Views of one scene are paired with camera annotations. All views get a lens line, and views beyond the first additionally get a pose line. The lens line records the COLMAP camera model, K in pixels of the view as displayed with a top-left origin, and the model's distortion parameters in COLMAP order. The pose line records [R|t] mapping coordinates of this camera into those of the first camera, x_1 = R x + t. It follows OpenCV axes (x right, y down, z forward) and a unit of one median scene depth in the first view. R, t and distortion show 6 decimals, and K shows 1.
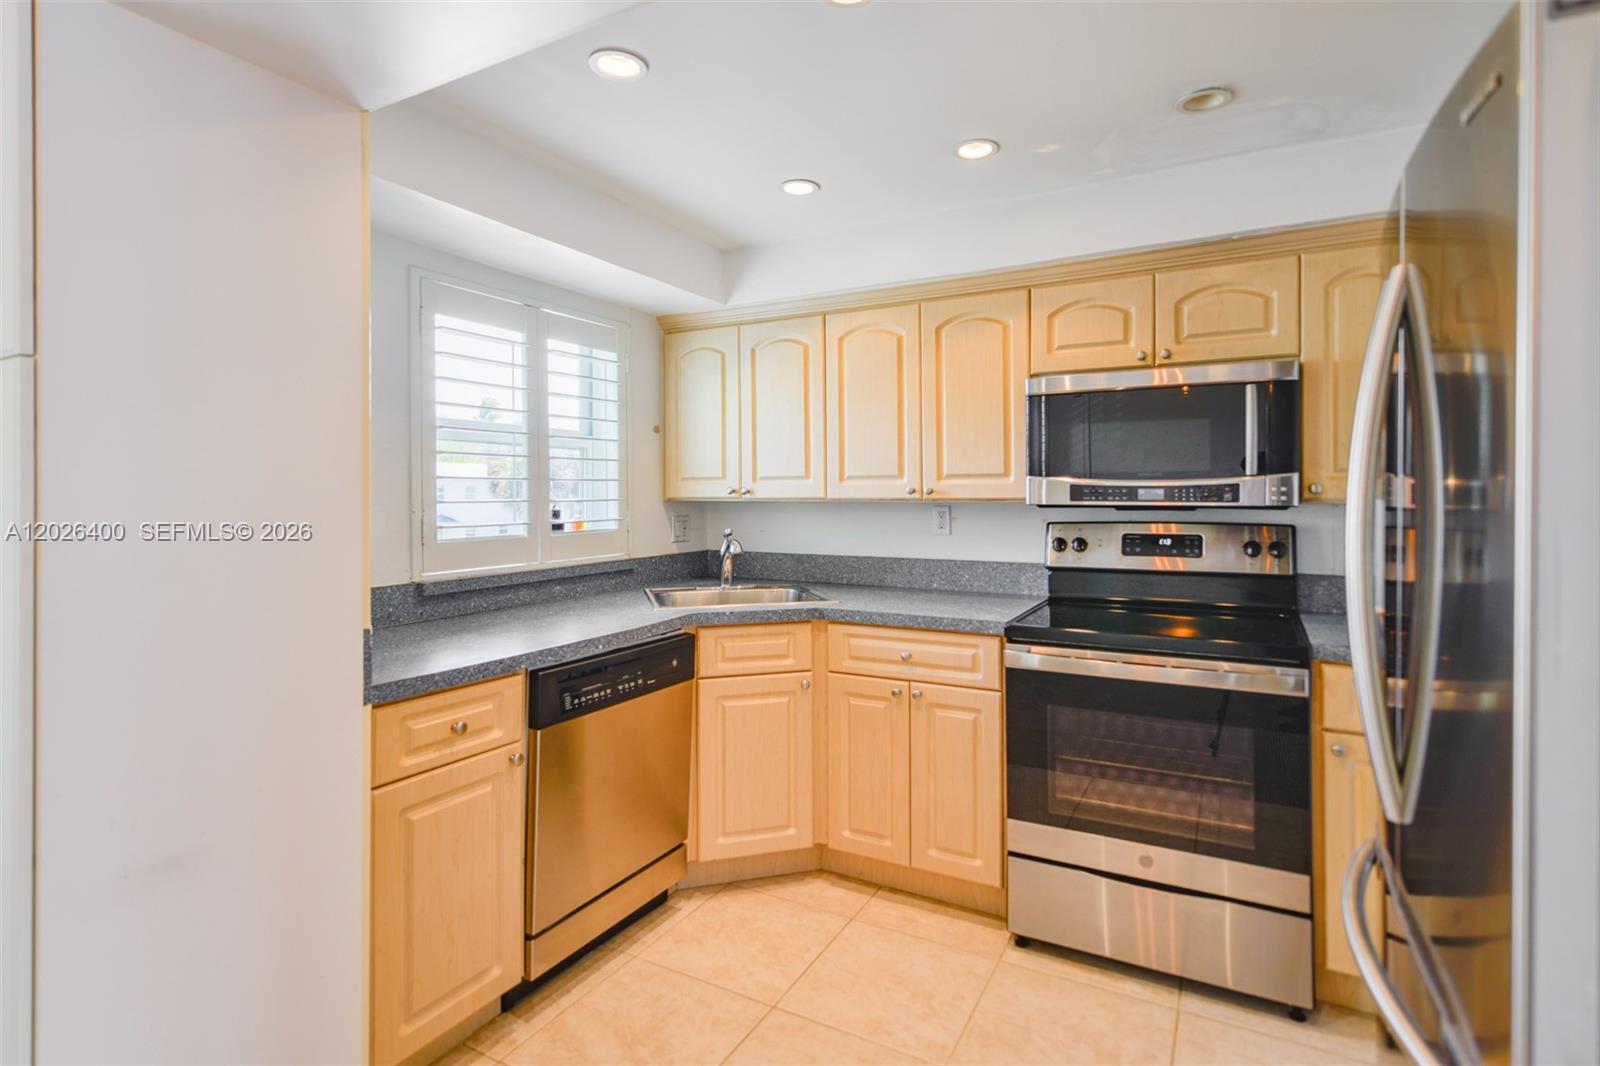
lens RADIAL K [[794.2, 0, 833.0], [0, 794.2, 478.8], [0, 0, 1]] dist [0.000303, -0.000407]
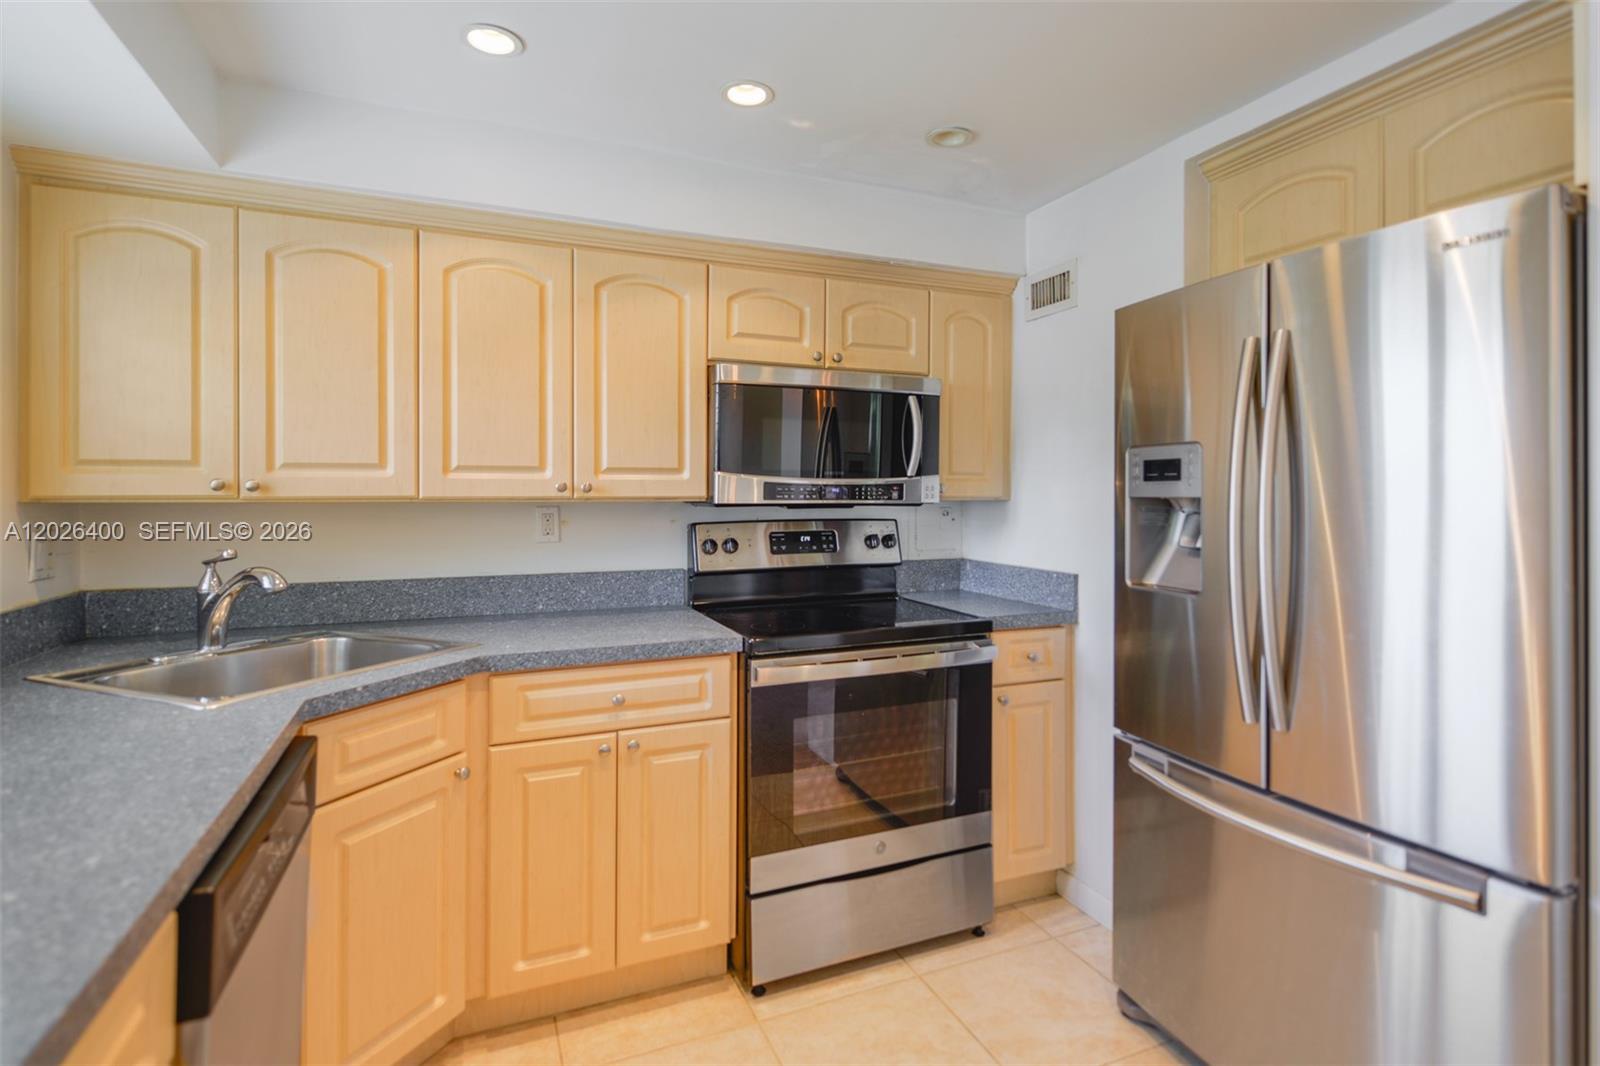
lens RADIAL K [[794.2, 0, 833.0], [0, 794.2, 478.8], [0, 0, 1]] dist [0.000303, -0.000407]
pose [[0.617099, 0.016254, 0.786718, -0.375746], [-0.017791, 0.999819, -0.006702, 0.007740], [-0.786684, -0.009861, 0.617277, 0.338790]]
